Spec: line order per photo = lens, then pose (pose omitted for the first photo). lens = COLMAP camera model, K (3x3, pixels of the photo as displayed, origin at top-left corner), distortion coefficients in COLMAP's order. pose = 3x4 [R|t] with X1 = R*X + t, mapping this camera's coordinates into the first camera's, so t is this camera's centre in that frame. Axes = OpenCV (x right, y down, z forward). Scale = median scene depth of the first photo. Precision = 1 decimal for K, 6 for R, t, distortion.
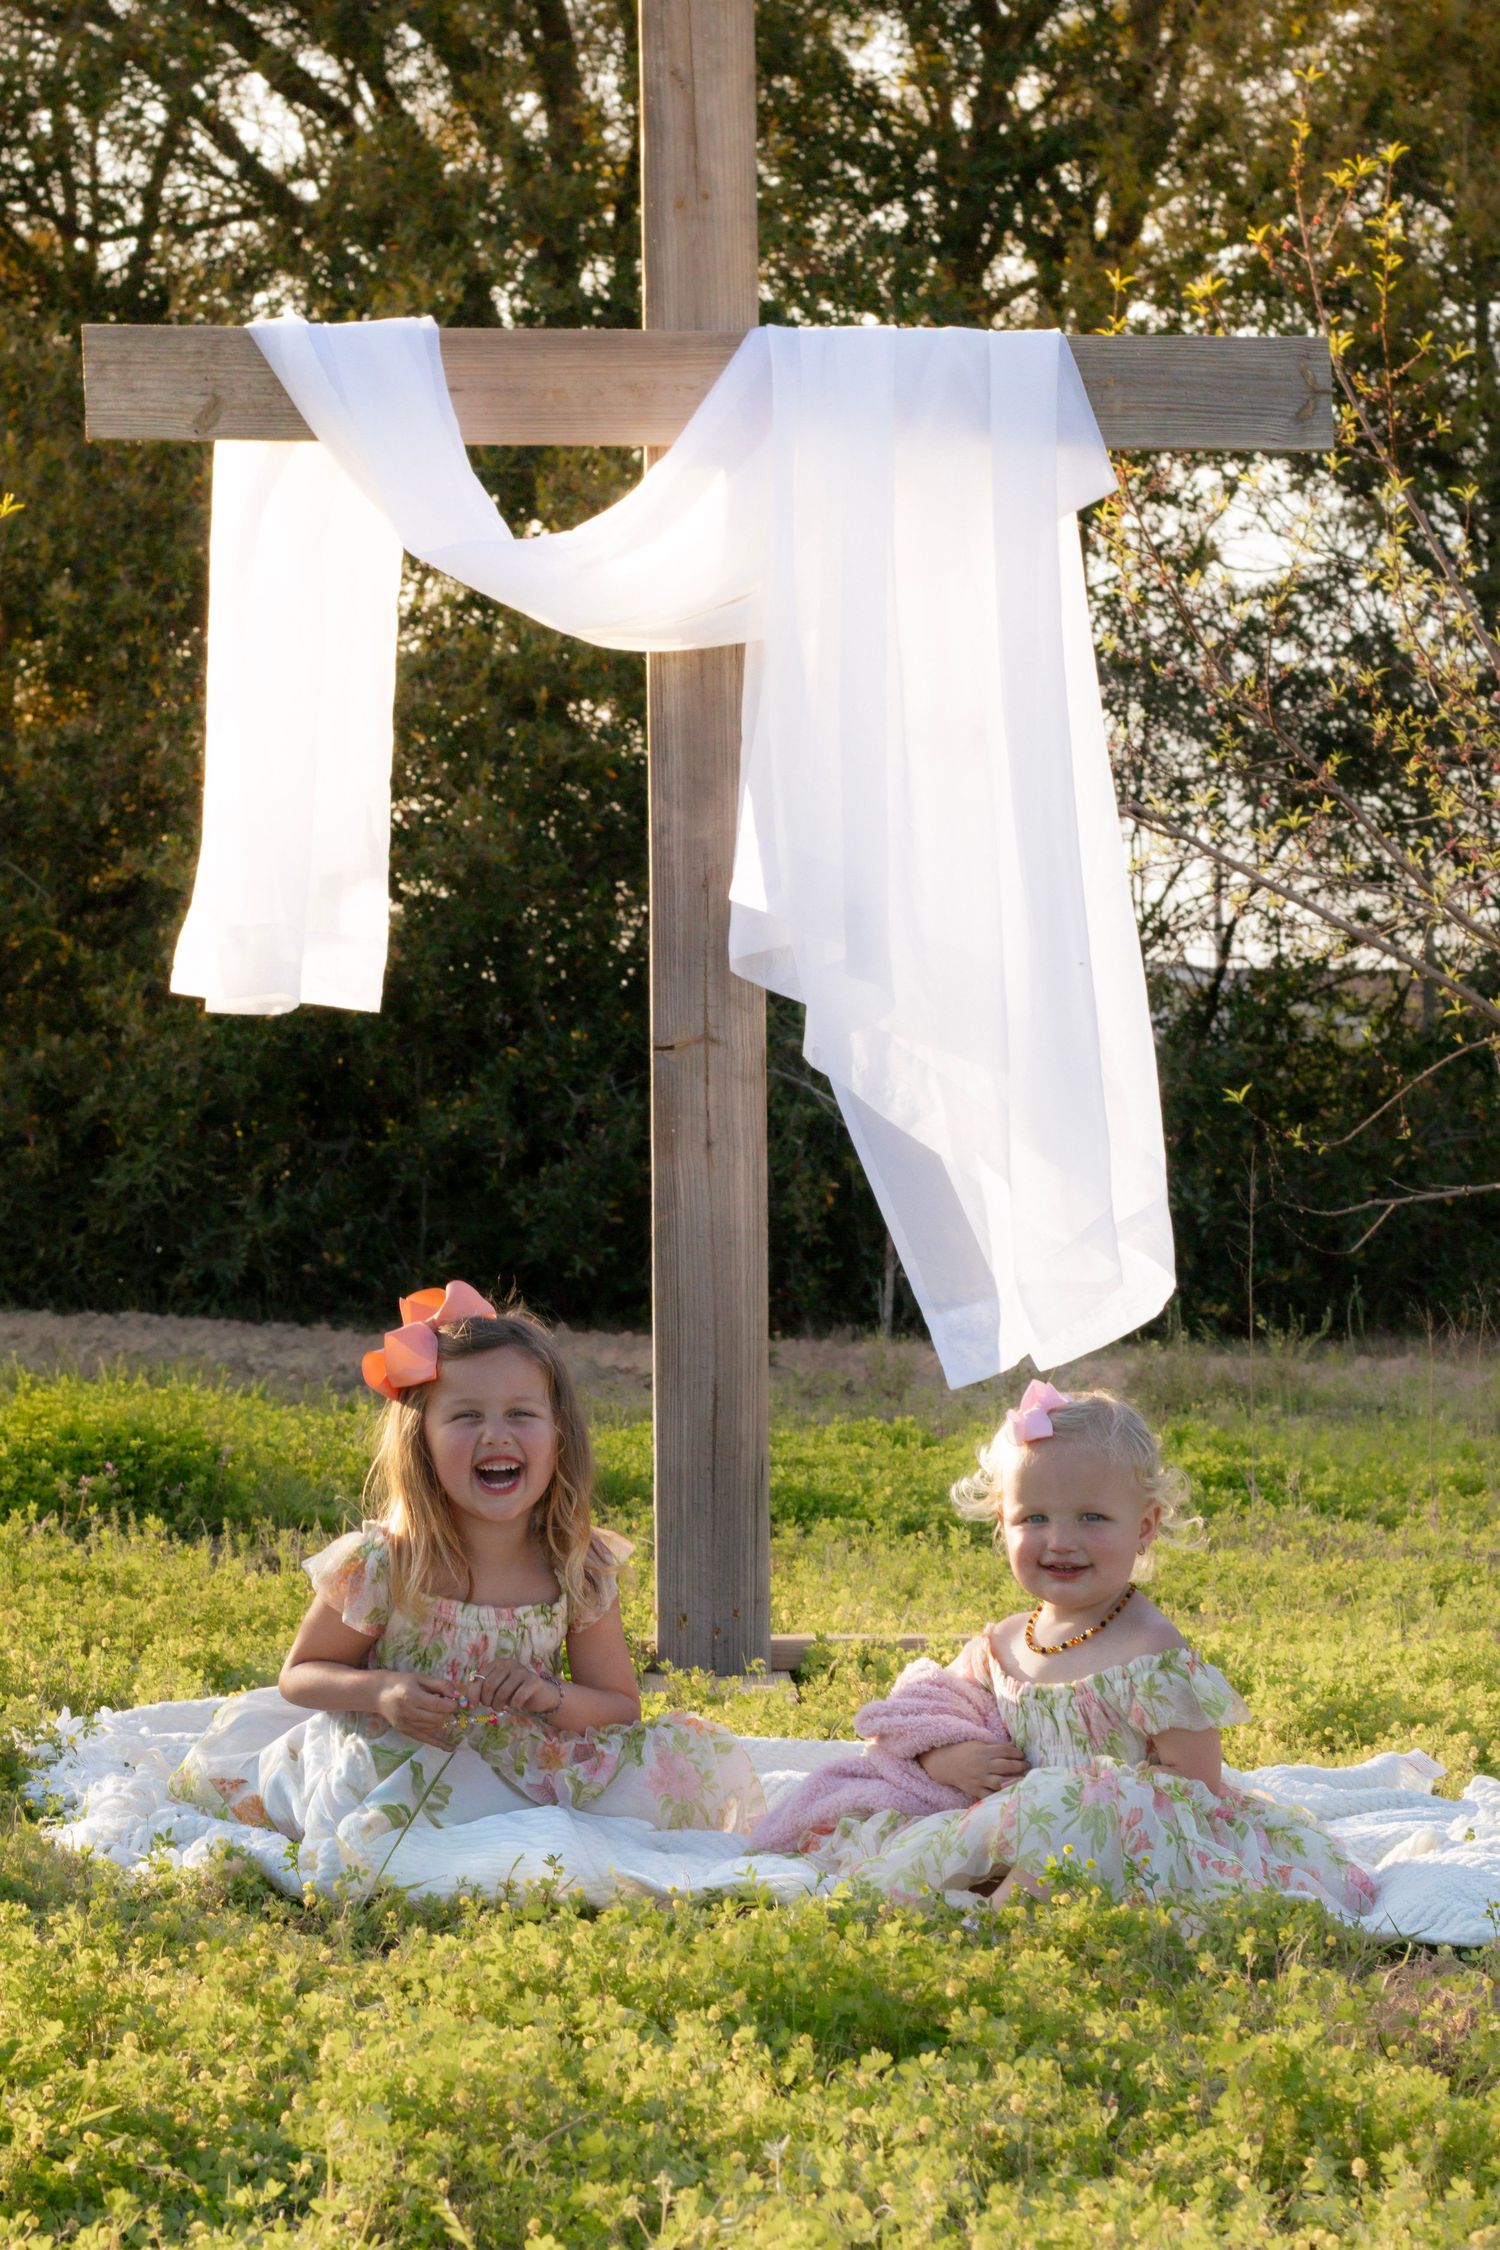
lens RADIAL K [[5106.1, 0, 750.0], [0, 5106.1, 1125.0], [0, 0, 1]] dist [-0.065067, -0.332190]
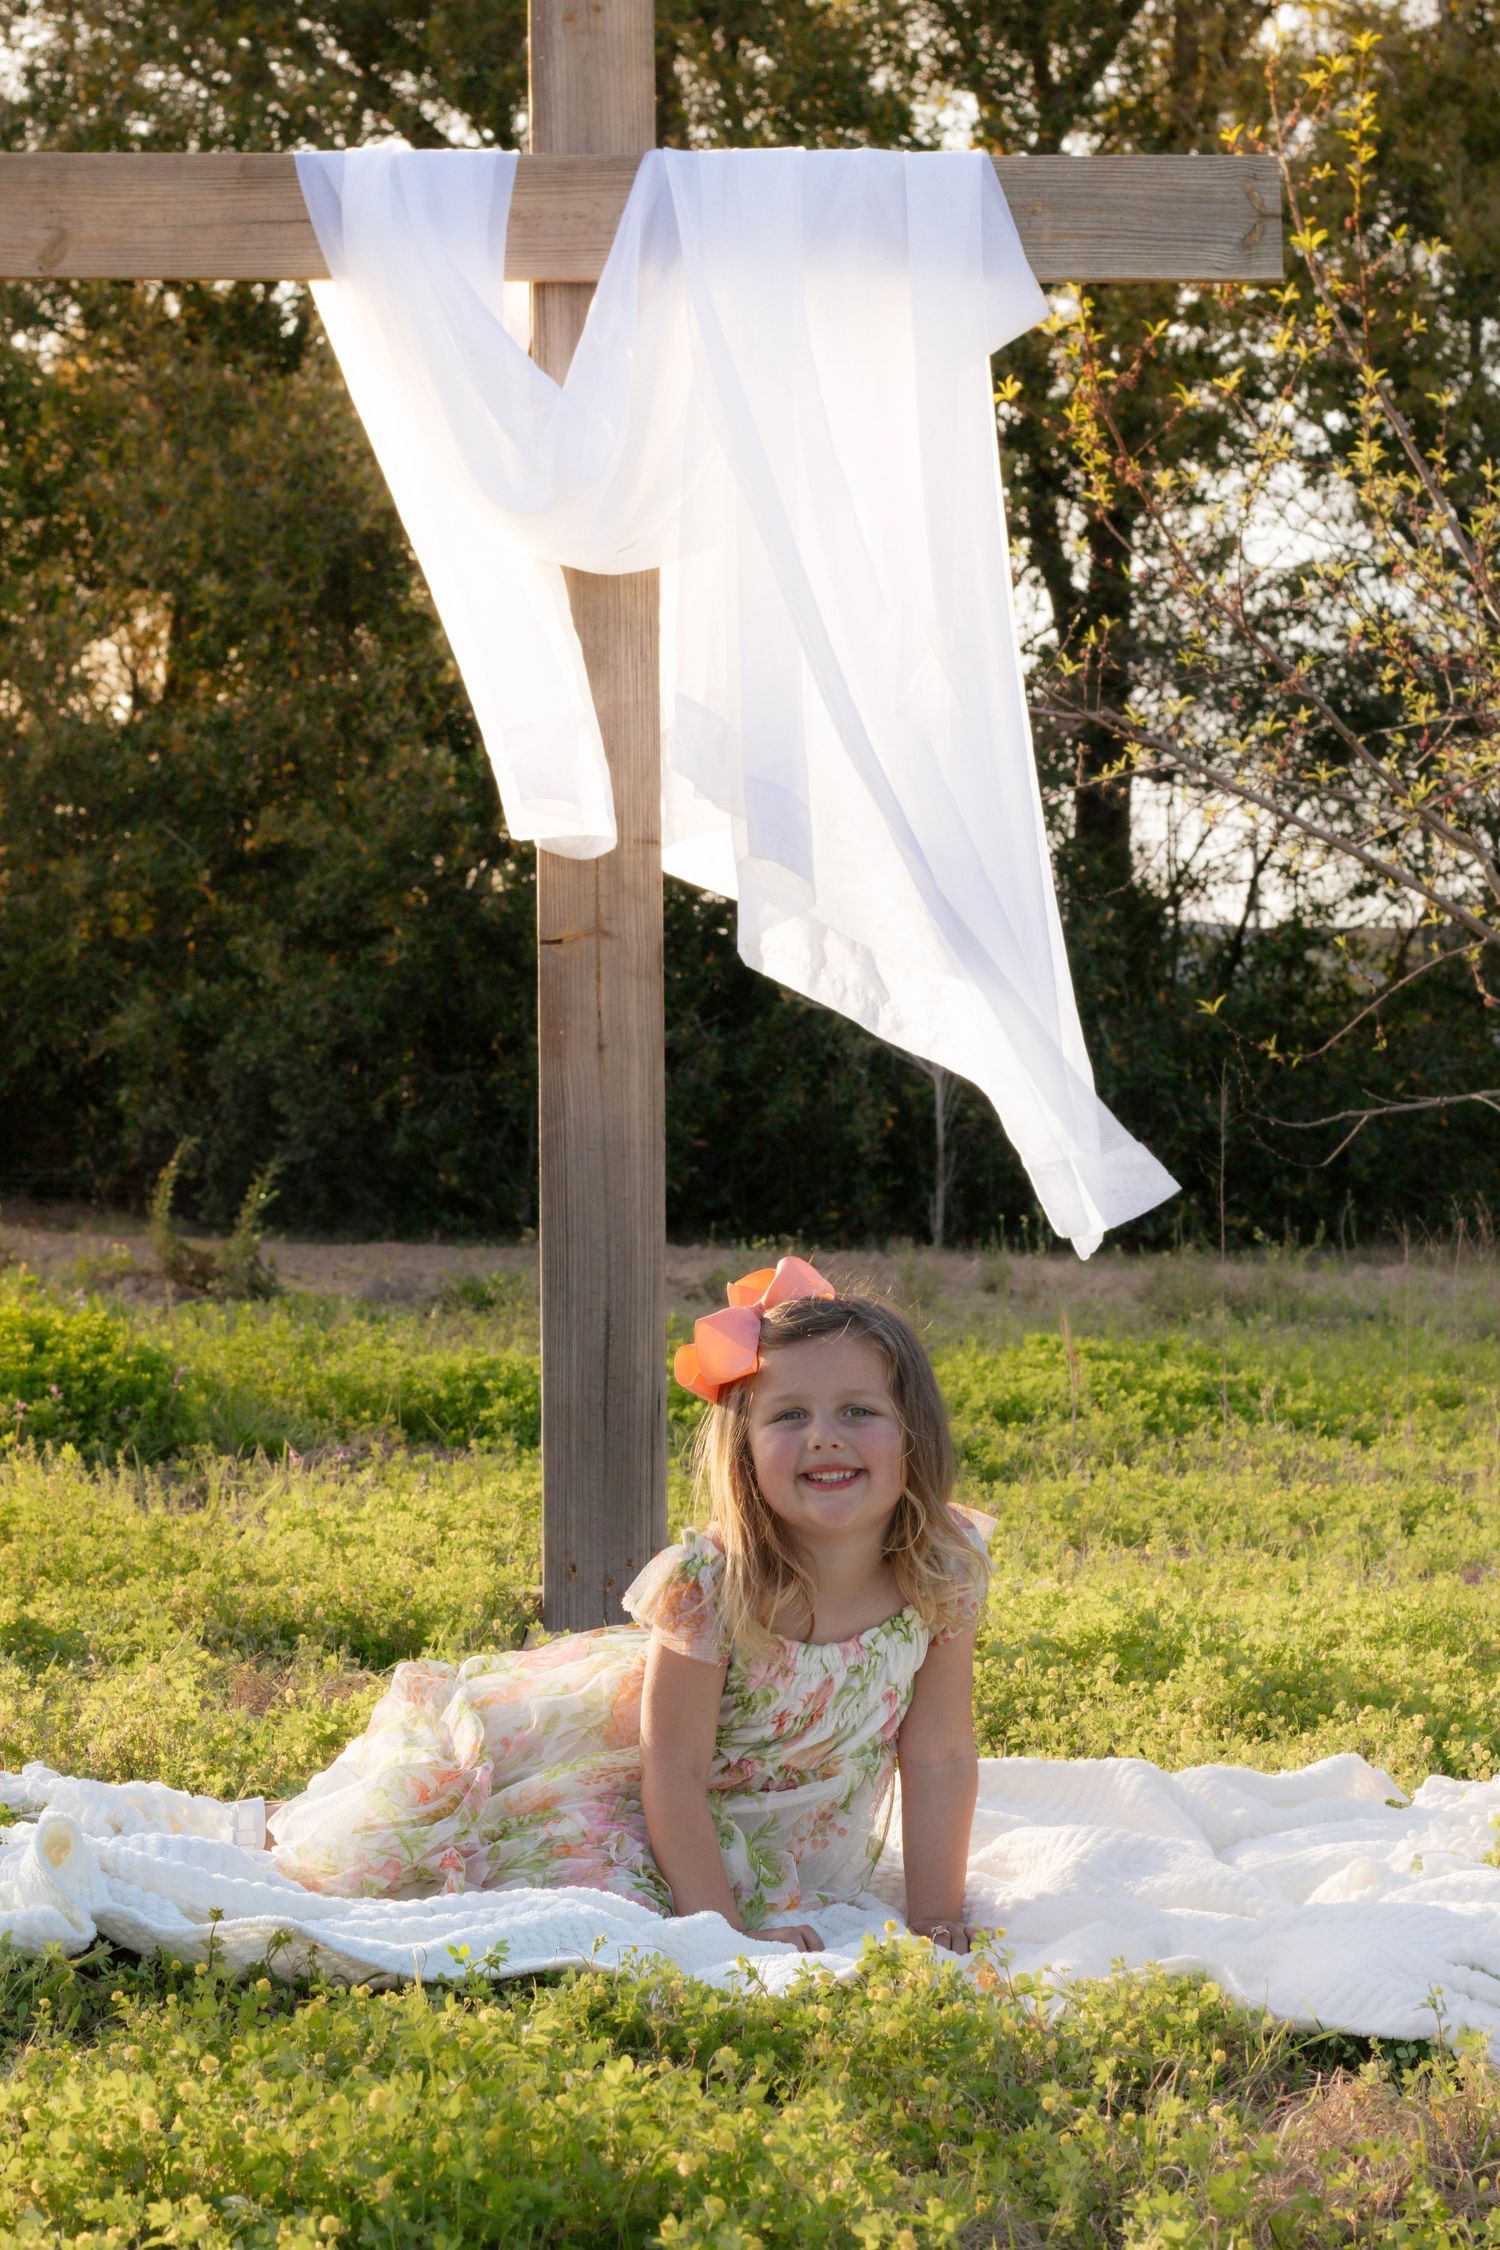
lens RADIAL K [[5194.1, 0, 750.0], [0, 5194.1, 1125.0], [0, 0, 1]] dist [-0.058102, -0.420607]
pose [[0.999971, -0.003447, 0.006794, -0.023631], [0.003333, 0.999854, 0.016752, -0.004492], [-0.006851, -0.016729, 0.999837, -0.137408]]
